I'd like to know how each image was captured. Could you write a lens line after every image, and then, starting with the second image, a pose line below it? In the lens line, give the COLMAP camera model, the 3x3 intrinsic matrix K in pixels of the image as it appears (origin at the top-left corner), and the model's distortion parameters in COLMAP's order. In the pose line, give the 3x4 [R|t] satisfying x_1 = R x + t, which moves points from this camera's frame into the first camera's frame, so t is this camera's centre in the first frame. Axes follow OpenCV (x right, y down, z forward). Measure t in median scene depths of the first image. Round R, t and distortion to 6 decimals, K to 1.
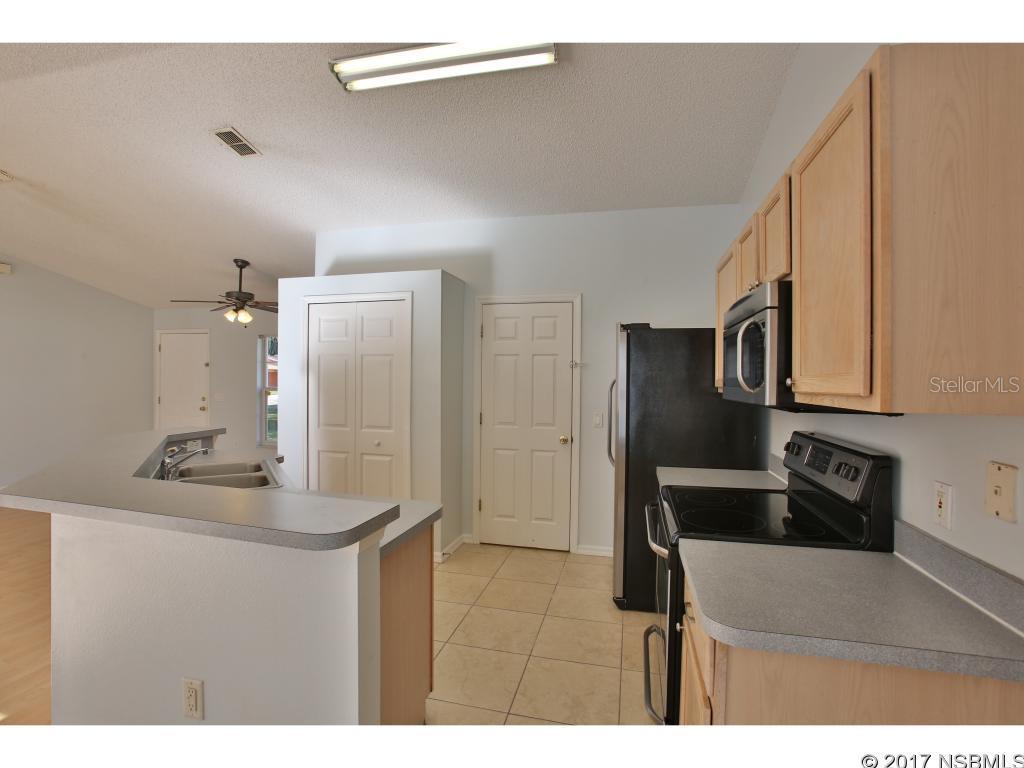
lens RADIAL K [[495.9, 0, 512.0], [0, 495.9, 384.0], [0, 0, 1]] dist [-0.076432, 0.030994]
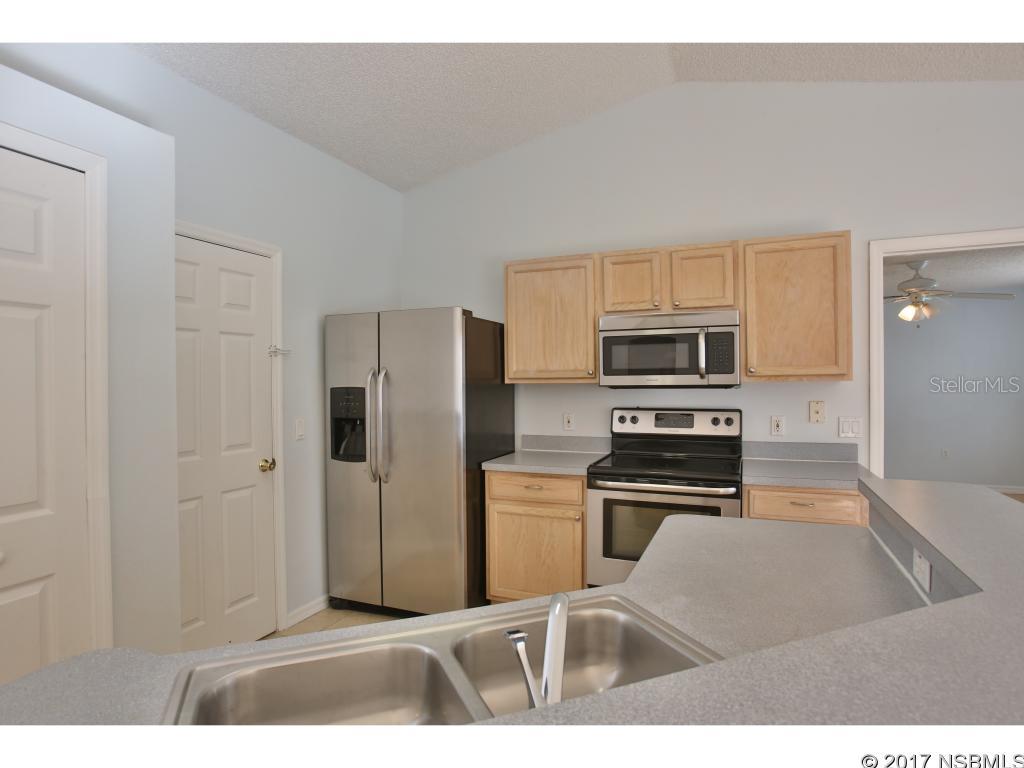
lens RADIAL K [[574.0, 0, 506.4], [0, 574.0, 382.7], [0, 0, 1]] dist [-0.045167, 0.001267]
pose [[0.166893, -0.017838, 0.985814, -0.587302], [0.019558, 0.999699, 0.014778, -0.001630], [-0.985781, 0.016814, 0.167192, 0.562944]]
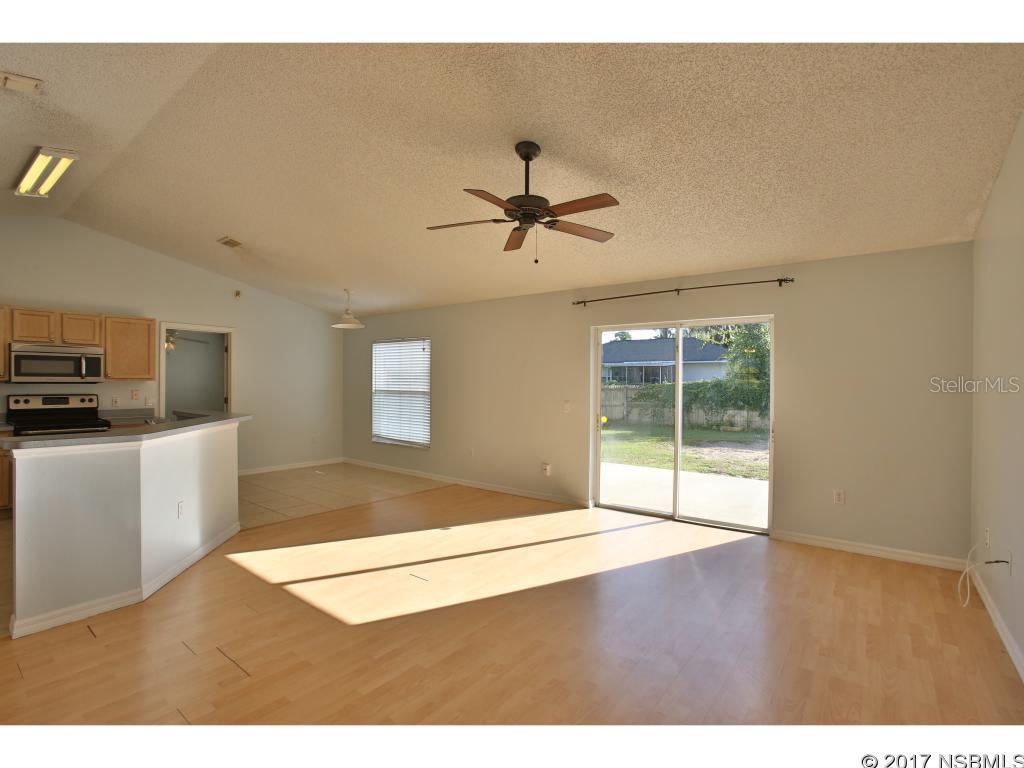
lens RADIAL K [[495.9, 0, 512.0], [0, 495.9, 384.0], [0, 0, 1]] dist [-0.076432, 0.030994]
pose [[-0.908276, -0.020651, 0.417861, -1.420461], [-0.014748, 0.999741, 0.017353, -0.017102], [-0.418110, 0.009599, -0.908345, 1.130408]]
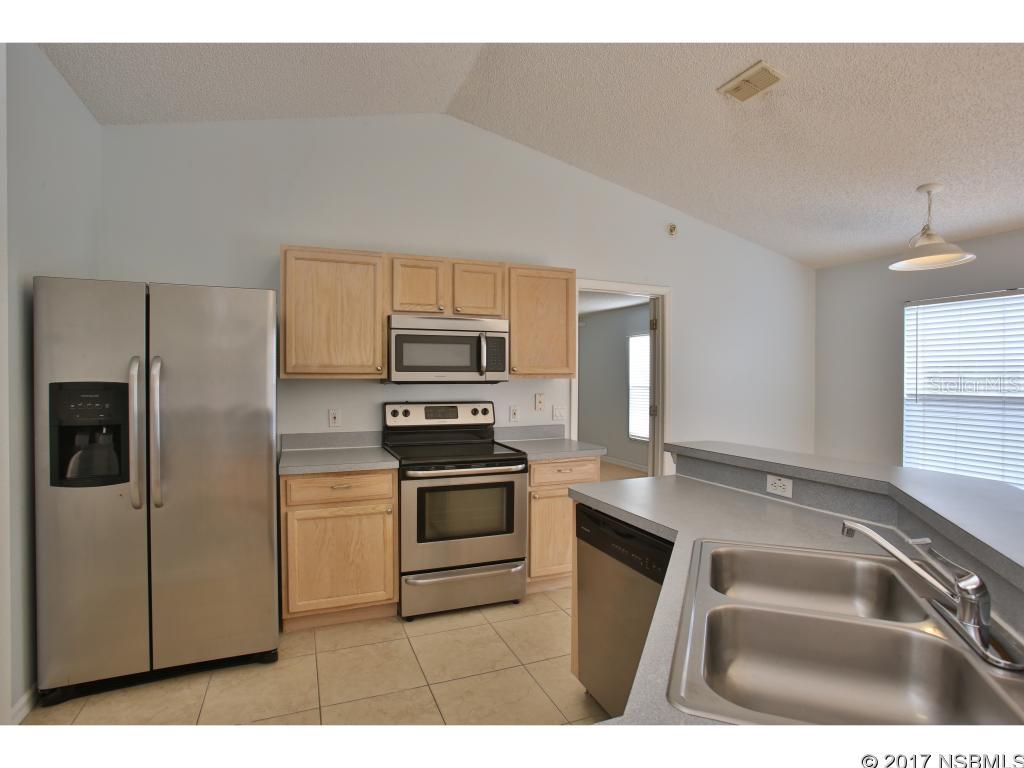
lens RADIAL K [[528.1, 0, 507.1], [0, 528.1, 381.8], [0, 0, 1]] dist [-0.045787, 0.001754]
pose [[-0.580429, -0.019964, 0.814066, -0.492932], [-0.002046, 0.999732, 0.023058, -0.000071], [-0.814308, 0.011718, -0.580314, 0.883893]]
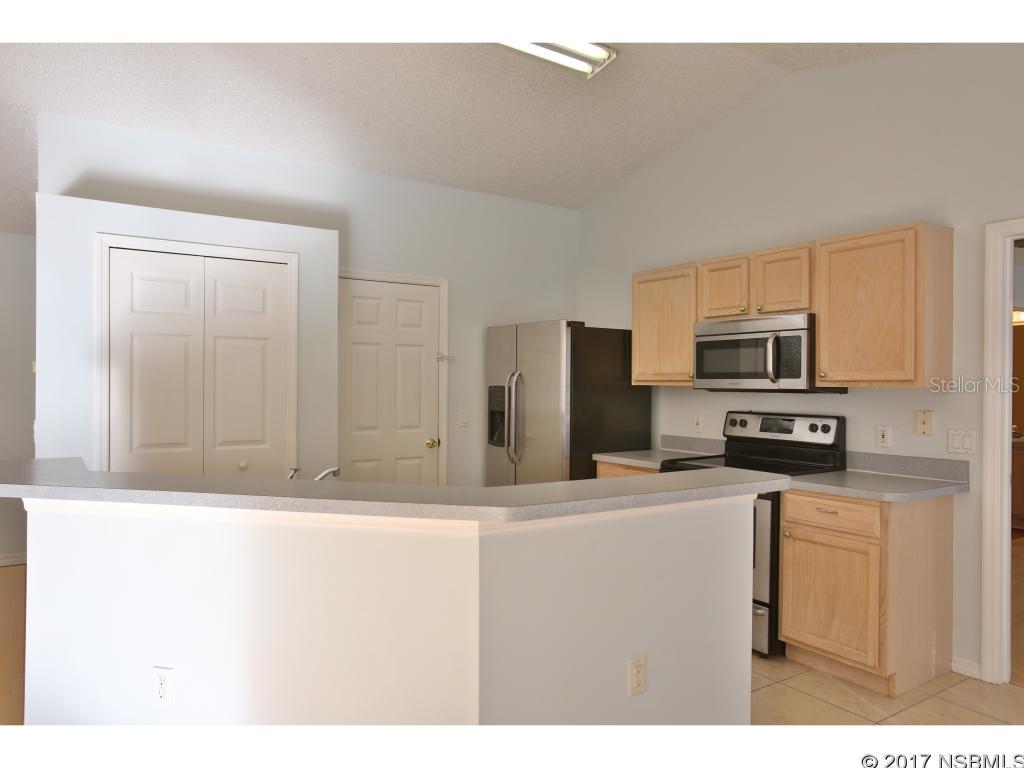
lens RADIAL K [[708.9, 0, 512.0], [0, 708.9, 384.0], [0, 0, 1]] dist [0.001542, 0.000837]
pose [[0.676580, -0.009094, 0.736313, -0.727309], [0.008361, 0.999954, 0.004667, 0.003595], [-0.736321, 0.002999, 0.676625, 0.046932]]
